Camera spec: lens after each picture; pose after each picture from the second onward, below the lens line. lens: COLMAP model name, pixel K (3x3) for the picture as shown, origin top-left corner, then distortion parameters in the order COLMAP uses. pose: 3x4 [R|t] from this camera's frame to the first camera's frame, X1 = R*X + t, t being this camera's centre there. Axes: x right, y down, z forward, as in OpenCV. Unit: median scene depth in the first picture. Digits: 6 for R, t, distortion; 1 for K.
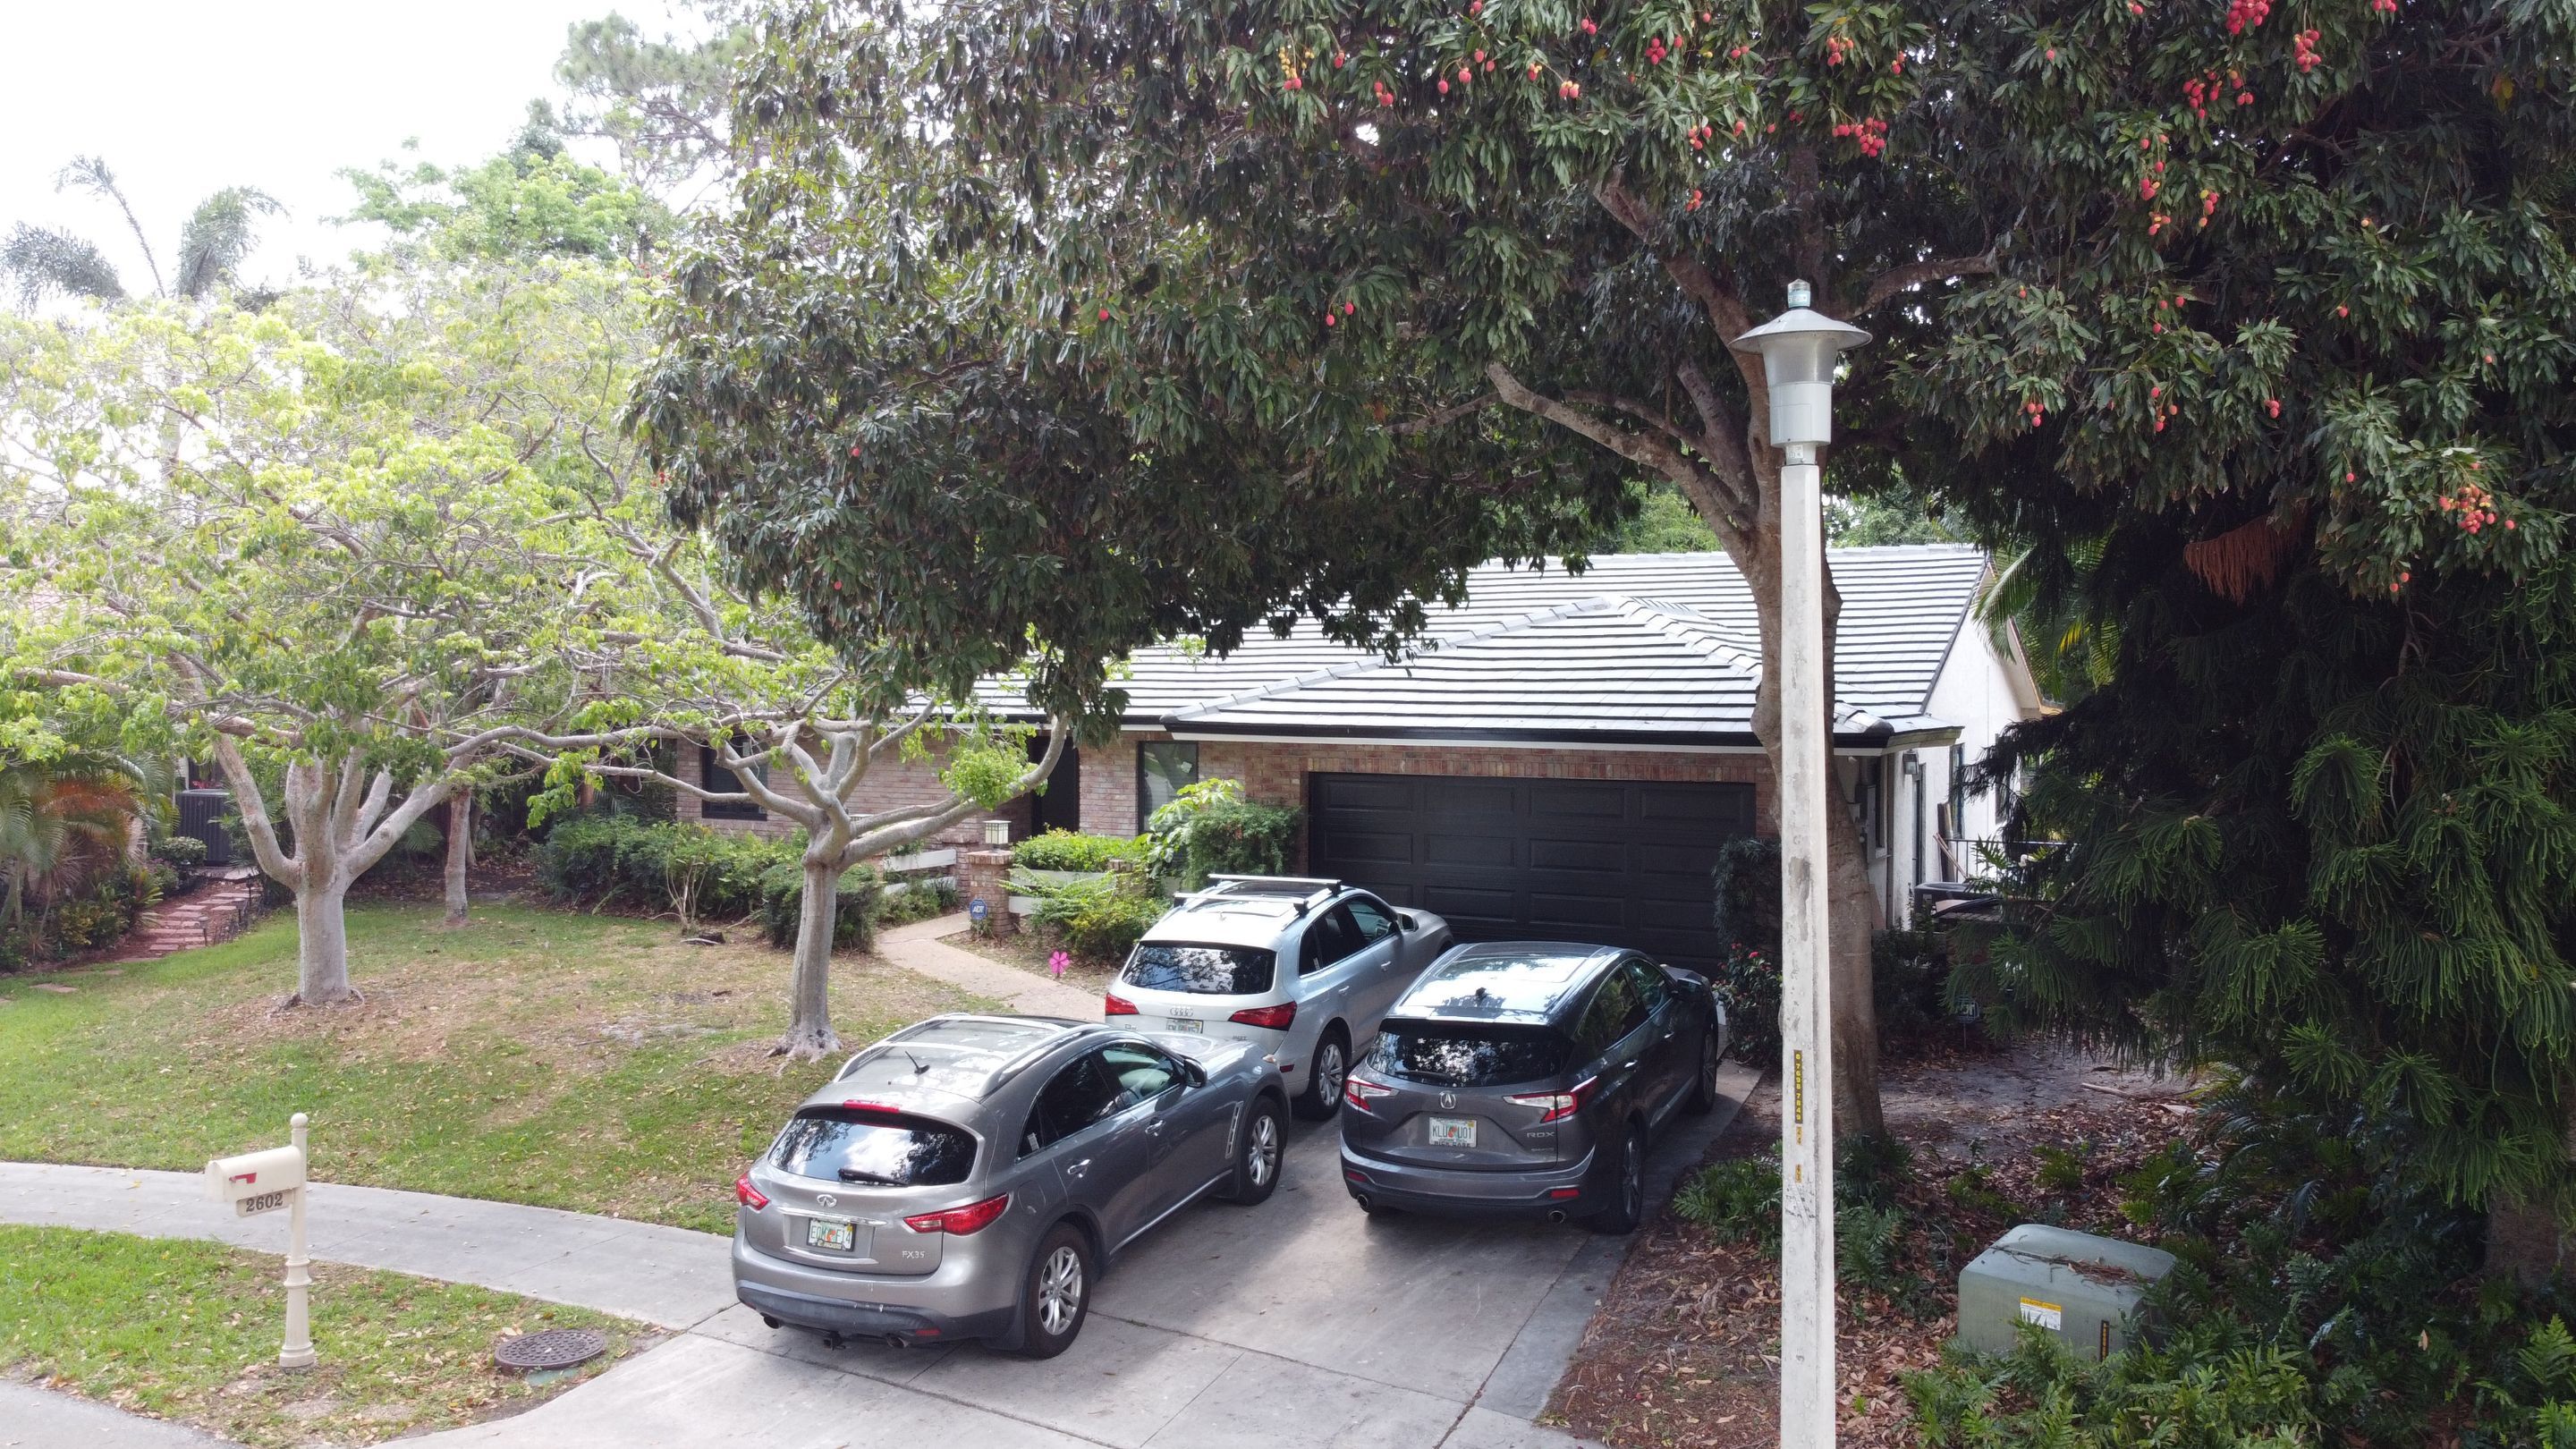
lens RADIAL K [[1953.4, 0, 1288.0], [0, 1953.4, 724.5], [0, 0, 1]] dist [-0.005516, -0.004043]
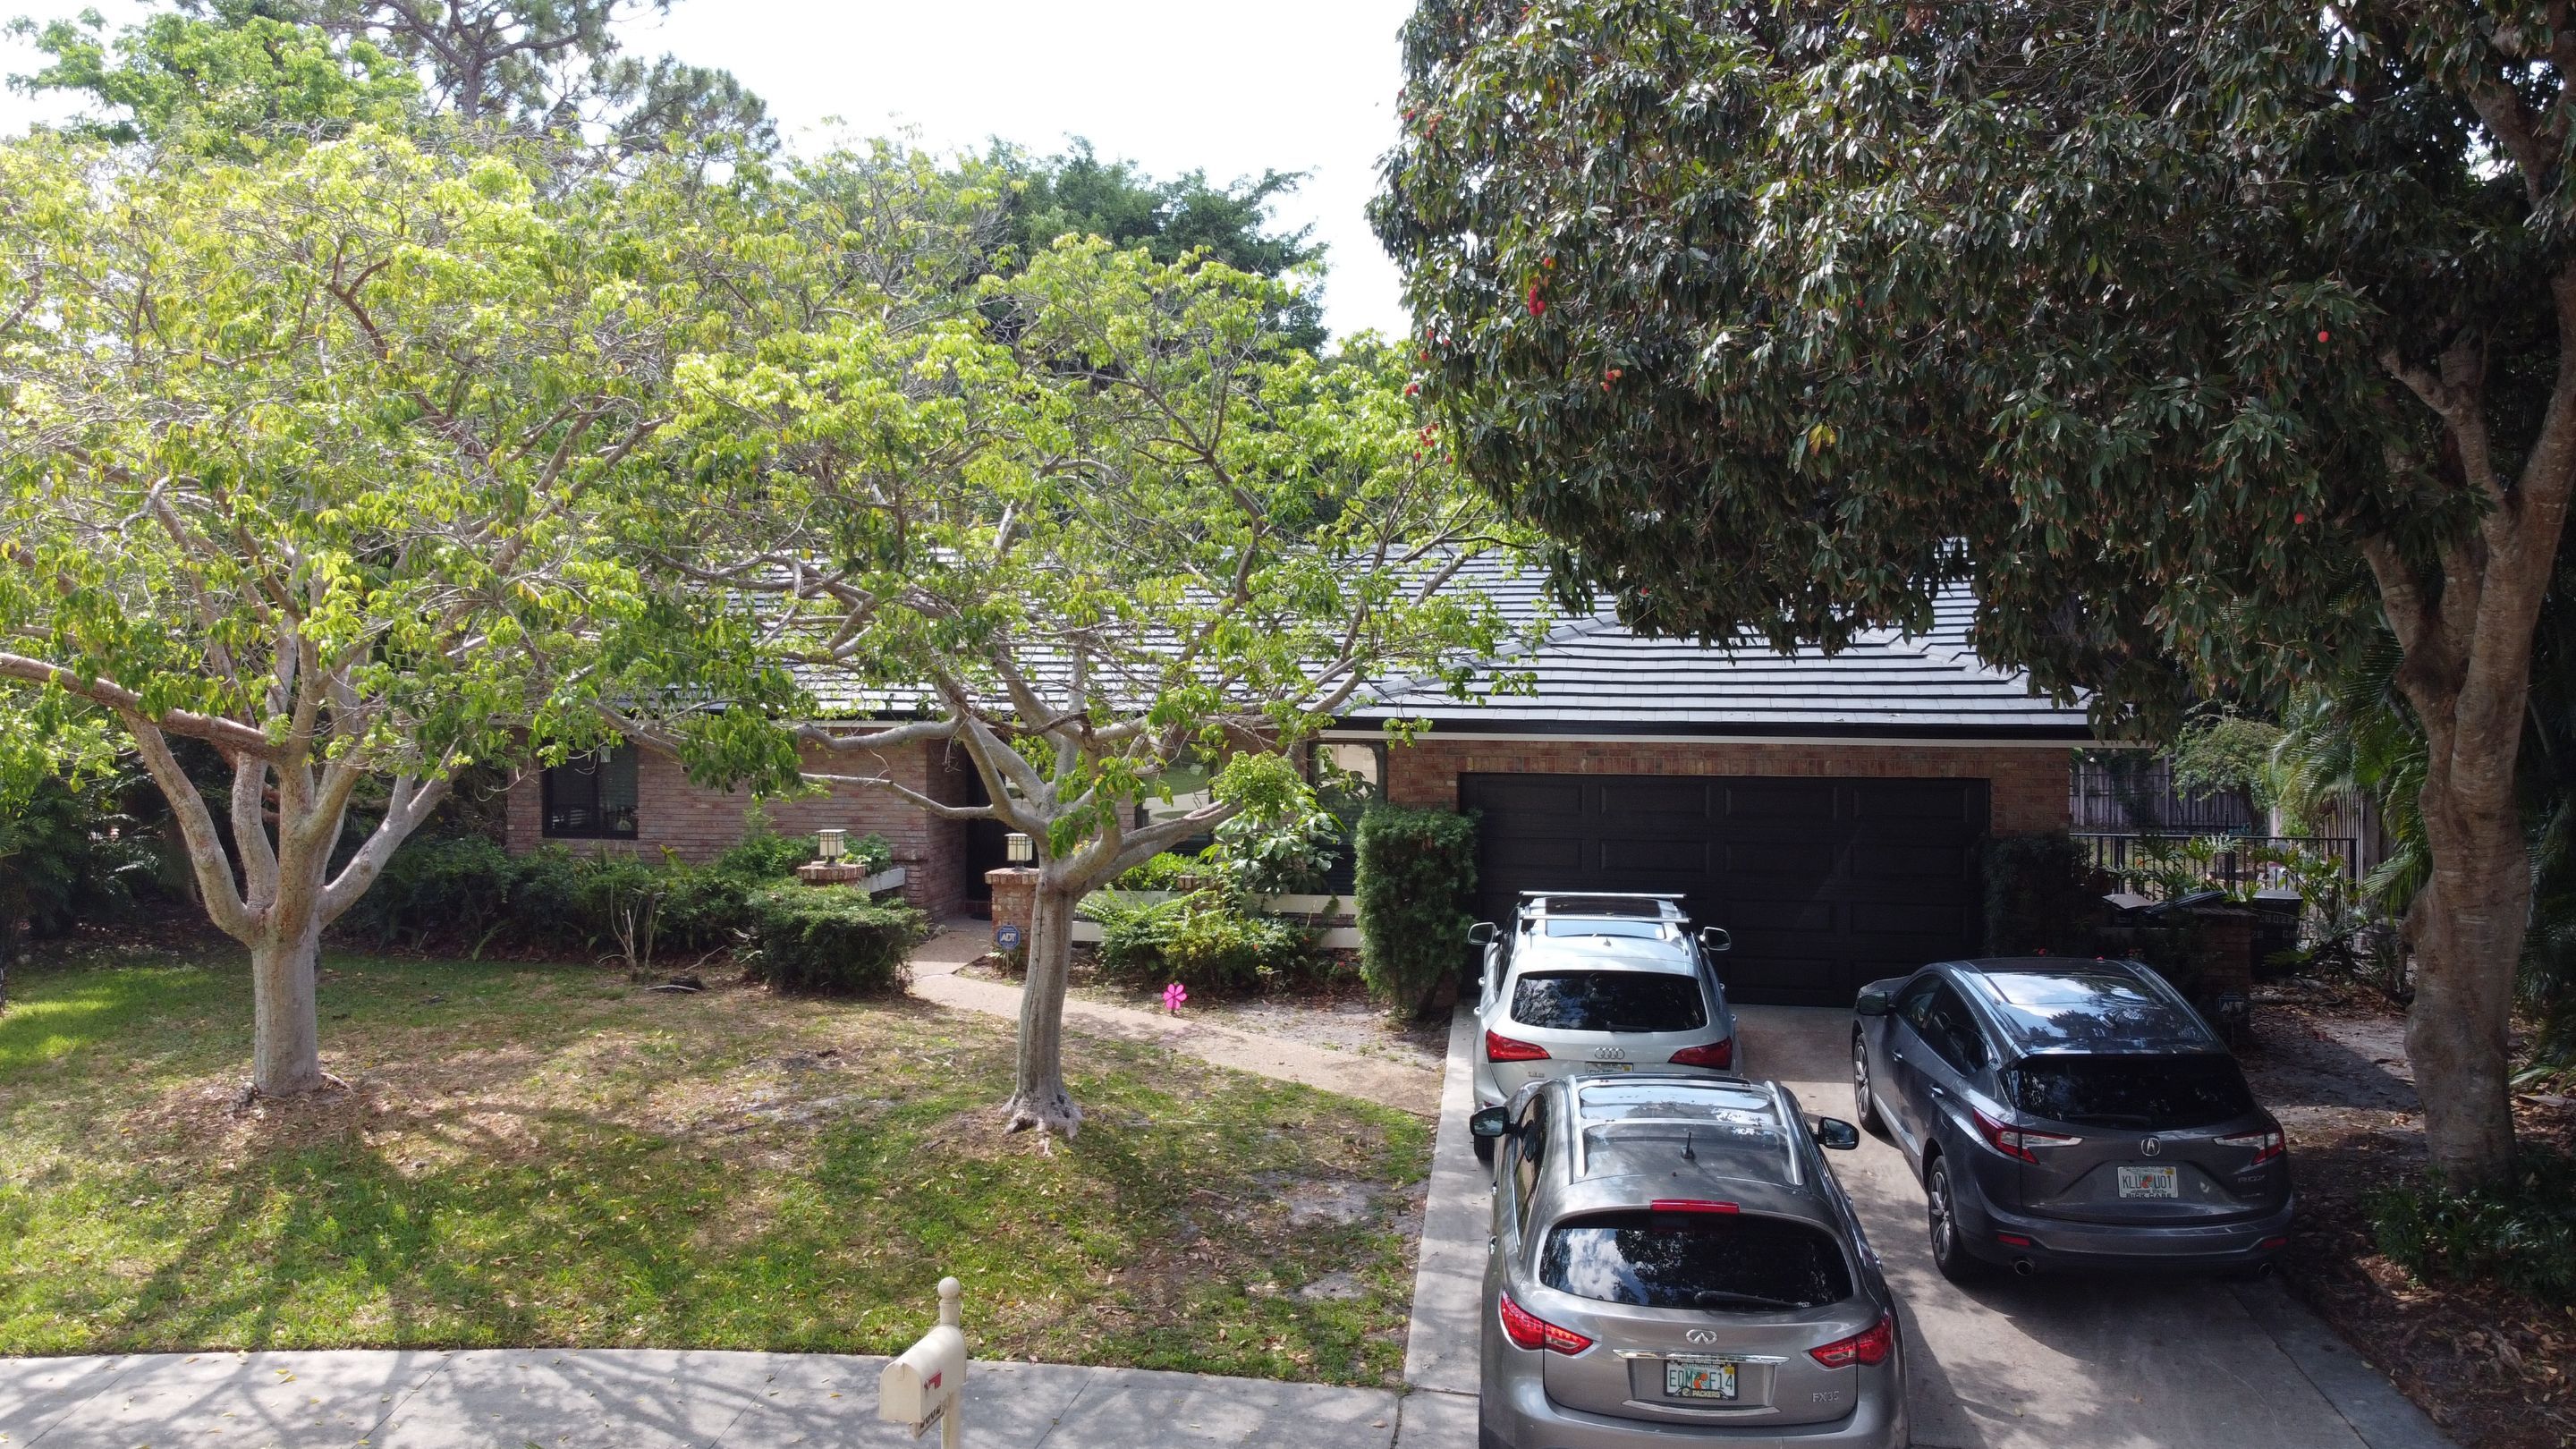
lens RADIAL K [[1953.4, 0, 1288.0], [0, 1953.4, 724.5], [0, 0, 1]] dist [-0.005516, -0.004043]
pose [[0.961142, -0.006136, 0.275987, -0.332089], [0.005780, 0.999981, 0.002104, -0.000173], [-0.275995, -0.000427, 0.961159, 0.167273]]
